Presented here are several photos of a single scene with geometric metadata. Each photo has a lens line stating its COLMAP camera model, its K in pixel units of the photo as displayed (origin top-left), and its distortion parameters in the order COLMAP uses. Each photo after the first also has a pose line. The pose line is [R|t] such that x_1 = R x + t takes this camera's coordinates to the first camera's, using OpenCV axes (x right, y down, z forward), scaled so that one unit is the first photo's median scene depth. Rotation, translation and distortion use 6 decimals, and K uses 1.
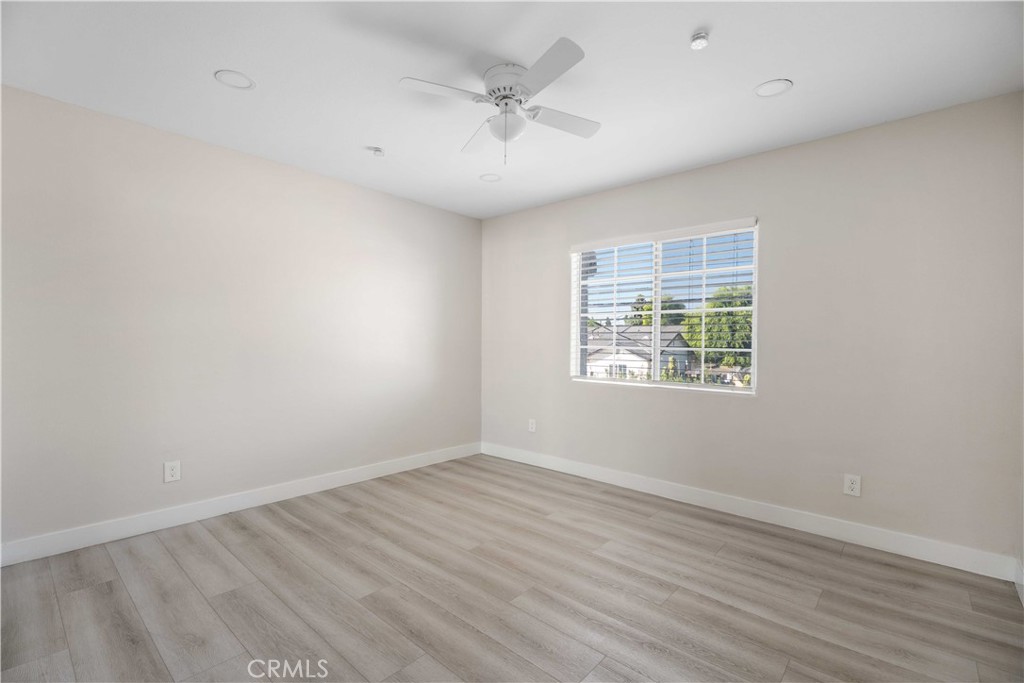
lens RADIAL K [[459.4, 0, 501.8], [0, 459.4, 332.8], [0, 0, 1]] dist [0.006439, -0.000154]
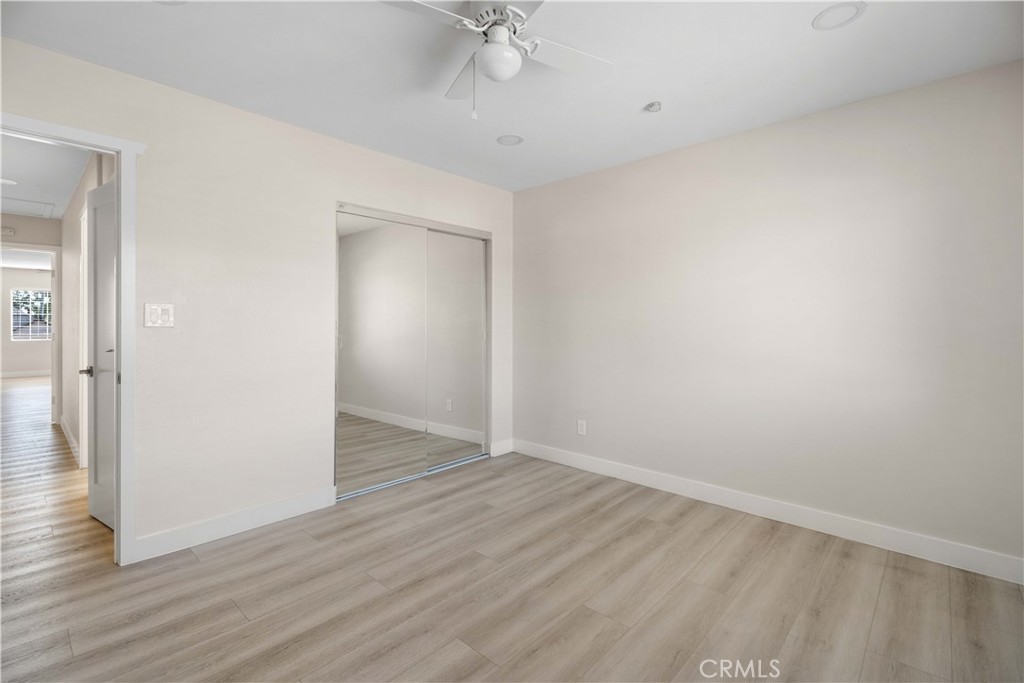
lens RADIAL K [[459.4, 0, 501.8], [0, 459.4, 332.8], [0, 0, 1]] dist [0.006439, -0.000154]
pose [[-0.007579, 0.008954, -0.999931, 0.650893], [0.014491, 0.999856, 0.008843, 0.009710], [0.999866, -0.014423, -0.007708, 0.825580]]
